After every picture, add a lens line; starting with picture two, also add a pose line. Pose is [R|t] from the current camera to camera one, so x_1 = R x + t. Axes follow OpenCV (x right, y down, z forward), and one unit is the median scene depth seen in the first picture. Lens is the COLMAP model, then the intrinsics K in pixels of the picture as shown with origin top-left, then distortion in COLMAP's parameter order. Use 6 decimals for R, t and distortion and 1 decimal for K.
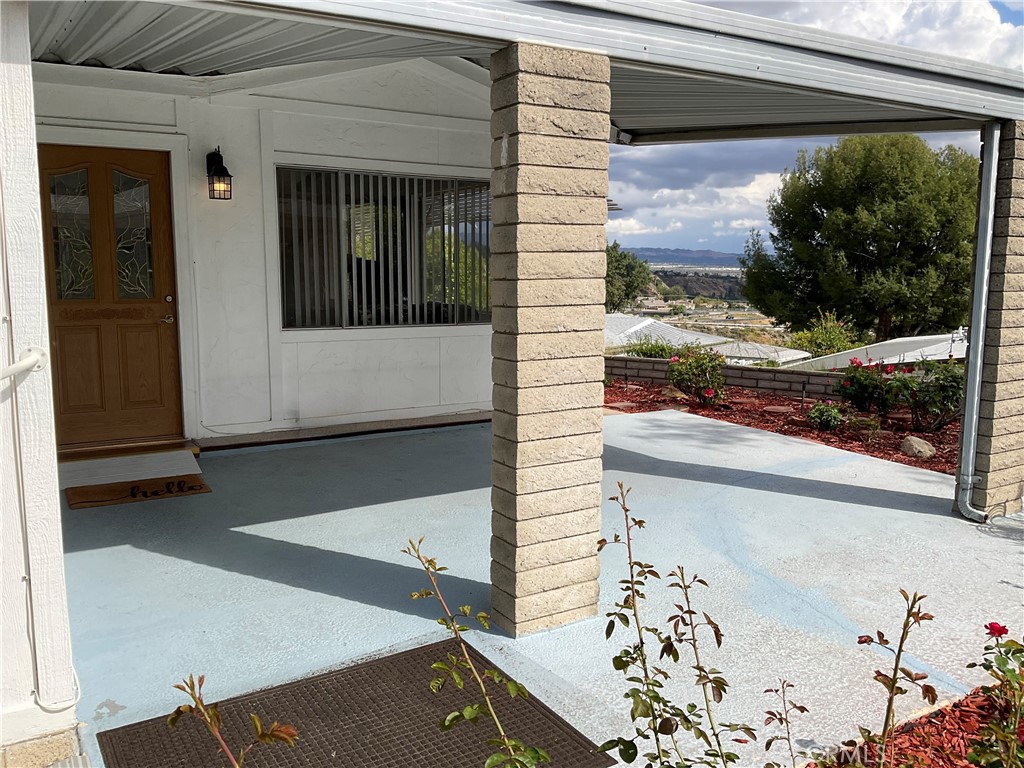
lens RADIAL K [[844.1, 0, 512.0], [0, 844.1, 384.0], [0, 0, 1]] dist [0.104153, -0.194824]
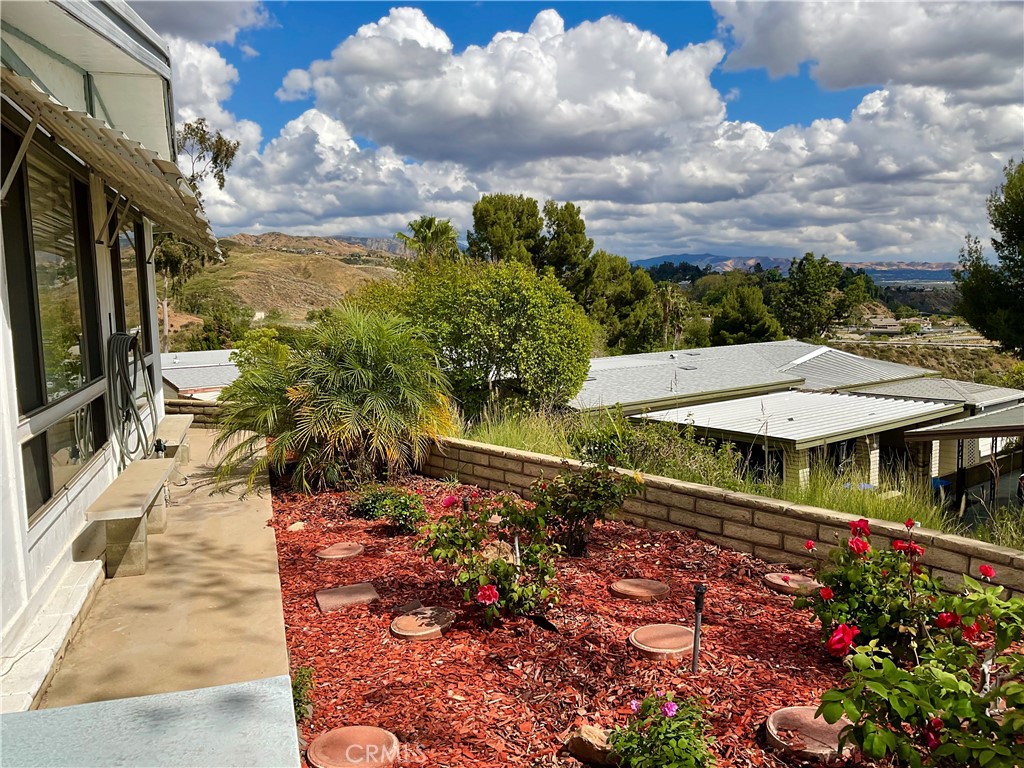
lens RADIAL K [[844.1, 0, 512.0], [0, 844.1, 384.0], [0, 0, 1]] dist [0.104153, -0.194824]
pose [[0.969634, -0.003252, -0.244540, 0.516189], [-0.003651, 0.999608, -0.027773, -0.121614], [0.244534, 0.027822, 0.969242, 0.879321]]
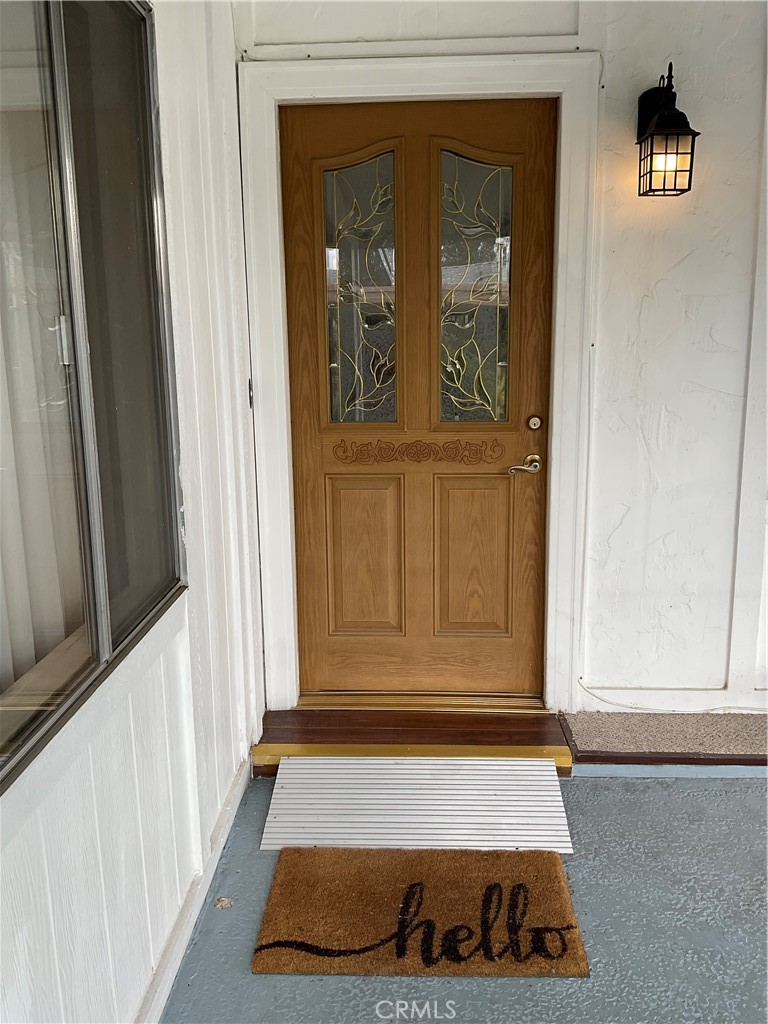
lens RADIAL K [[844.1, 0, 384.8], [0, 844.1, 490.1], [0, 0, 1]] dist [0.104153, -0.194824]
pose [[0.830276, 0.086188, -0.550648, -0.207254], [-0.061265, 0.996097, 0.063535, -0.087330], [0.553975, -0.019016, 0.832316, 0.559434]]
